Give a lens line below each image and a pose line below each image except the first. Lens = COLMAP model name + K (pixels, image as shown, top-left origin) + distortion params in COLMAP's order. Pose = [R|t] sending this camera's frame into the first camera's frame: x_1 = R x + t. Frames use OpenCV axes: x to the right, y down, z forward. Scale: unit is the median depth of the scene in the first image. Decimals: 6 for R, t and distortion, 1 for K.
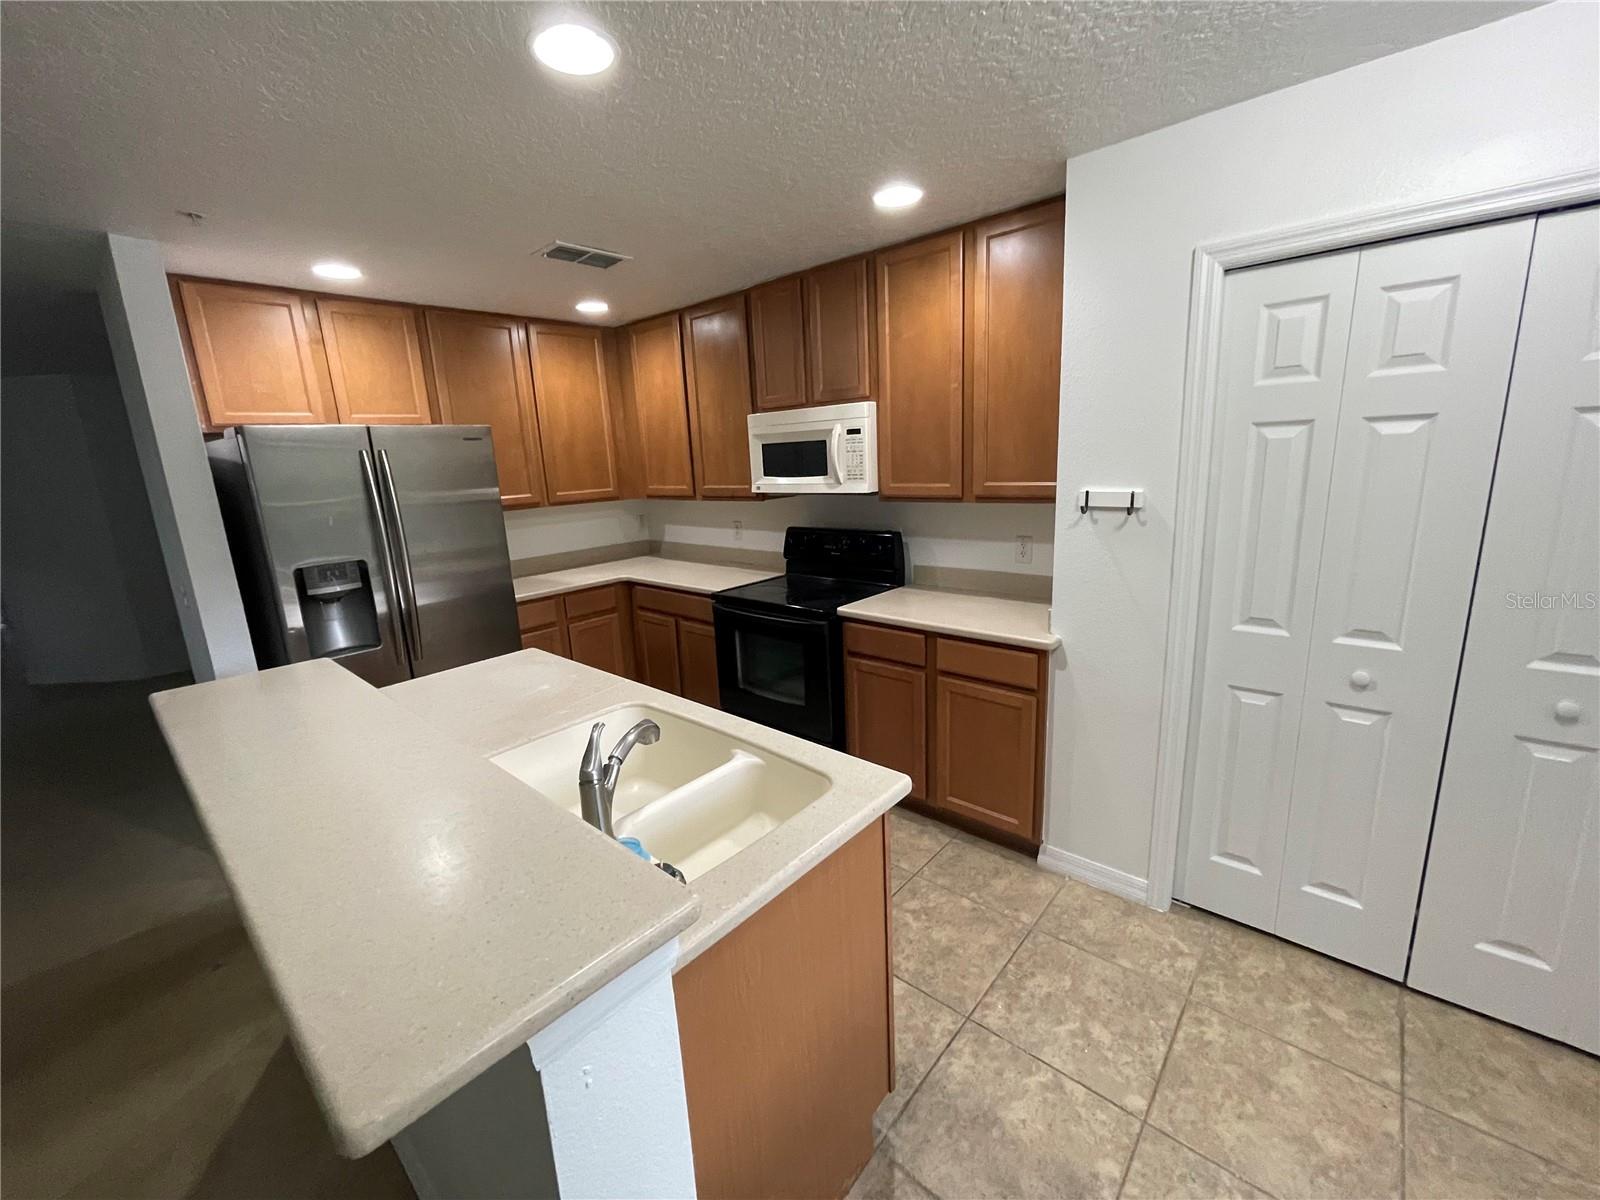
lens RADIAL K [[665.6, 0, 800.0], [0, 665.6, 600.0], [0, 0, 1]] dist [-0.005471, 0.002996]
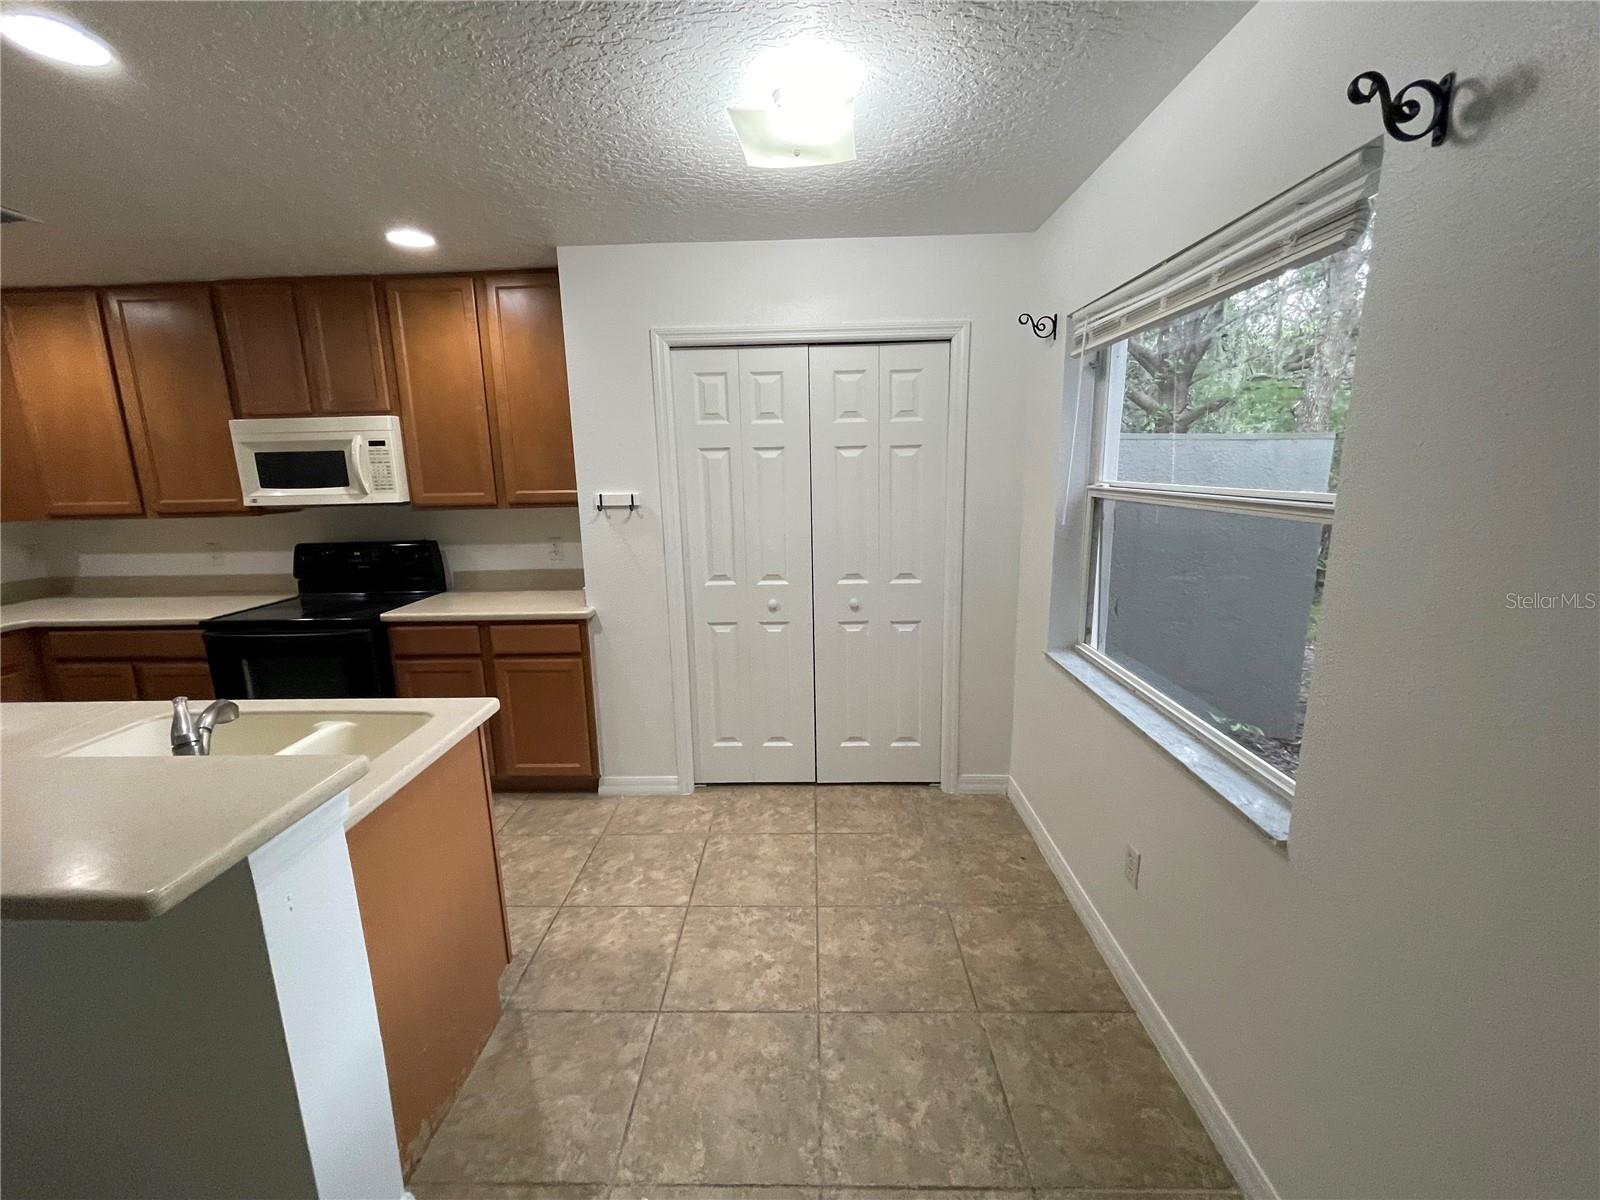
lens RADIAL K [[665.6, 0, 800.0], [0, 665.6, 600.0], [0, 0, 1]] dist [-0.005471, 0.002996]
pose [[0.770539, -0.096168, 0.630096, -0.103609], [0.121253, 0.992616, 0.003218, 0.077346], [-0.625753, 0.073922, 0.776510, -0.232116]]
